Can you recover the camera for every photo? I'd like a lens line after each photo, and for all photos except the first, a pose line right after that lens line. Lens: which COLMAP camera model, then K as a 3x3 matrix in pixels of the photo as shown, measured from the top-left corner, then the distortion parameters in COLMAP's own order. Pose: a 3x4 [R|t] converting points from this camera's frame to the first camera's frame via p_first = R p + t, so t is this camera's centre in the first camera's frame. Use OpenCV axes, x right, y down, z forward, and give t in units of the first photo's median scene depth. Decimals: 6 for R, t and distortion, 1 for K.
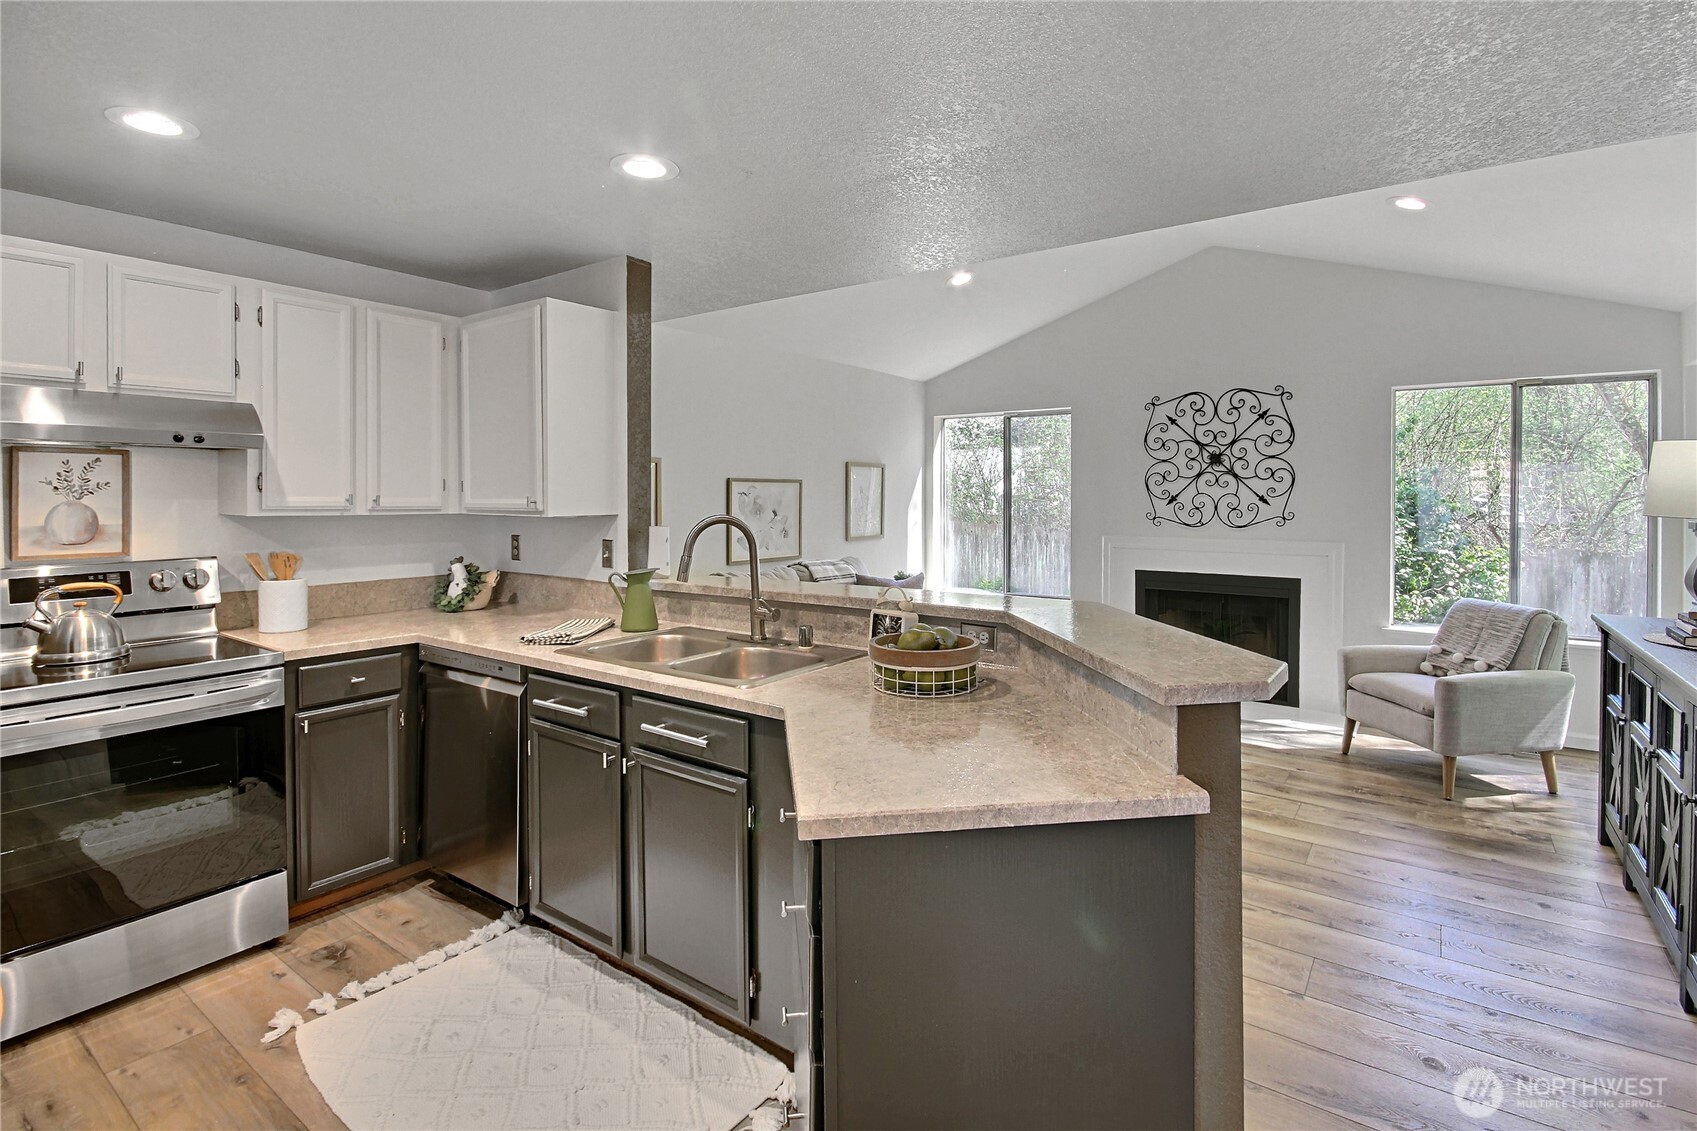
lens RADIAL K [[801.0, 0, 912.4], [0, 801.0, 500.3], [0, 0, 1]] dist [-0.001634, -0.000483]
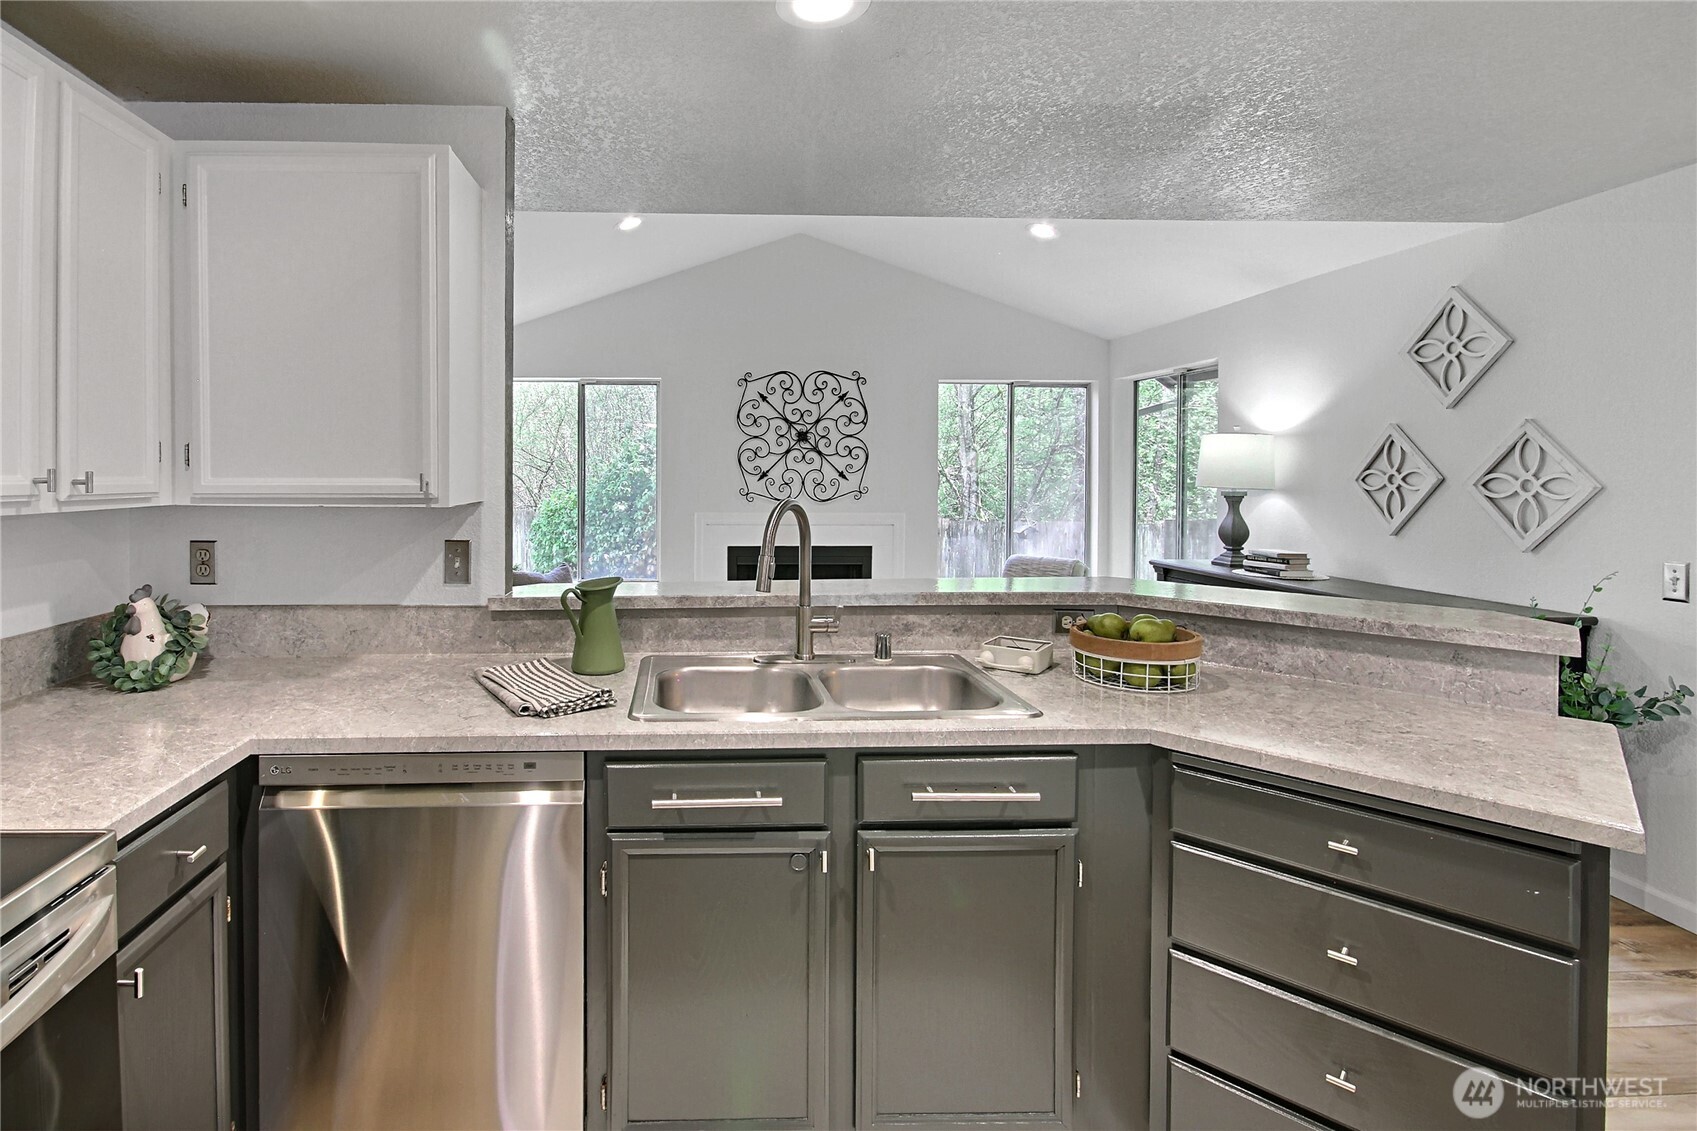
lens RADIAL K [[804.7, 0, 845.7], [0, 804.7, 489.2], [0, 0, 1]] dist [-0.002160, -0.000587]
pose [[0.804976, -0.012053, 0.593186, -0.617135], [0.001895, 0.999841, 0.017746, -0.003532], [-0.593305, -0.013161, 0.804870, 0.351299]]
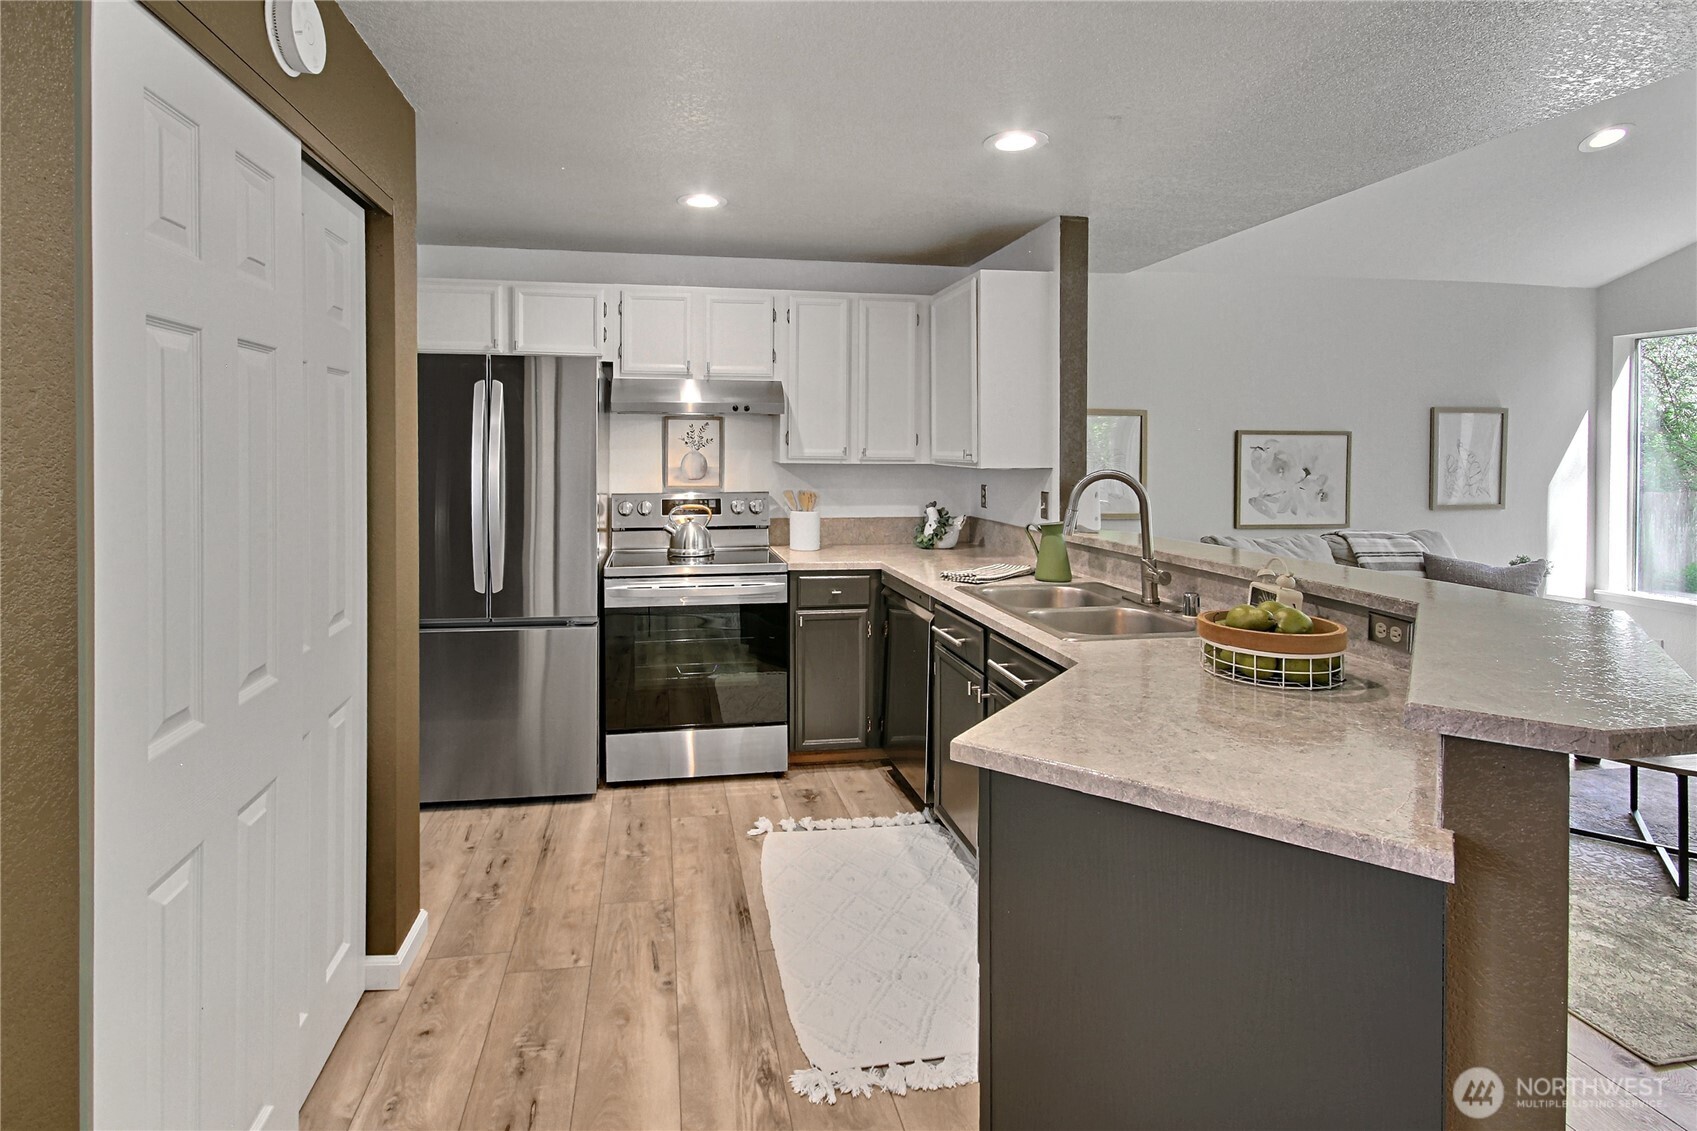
lens RADIAL K [[862.3, 0, 828.5], [0, 862.3, 455.5], [0, 0, 1]] dist [-0.002417, 0.000234]
pose [[0.705335, 0.009795, -0.708807, 0.256970], [-0.009151, 0.999947, 0.004712, -0.000840], [0.708815, 0.003163, 0.705387, 0.014815]]
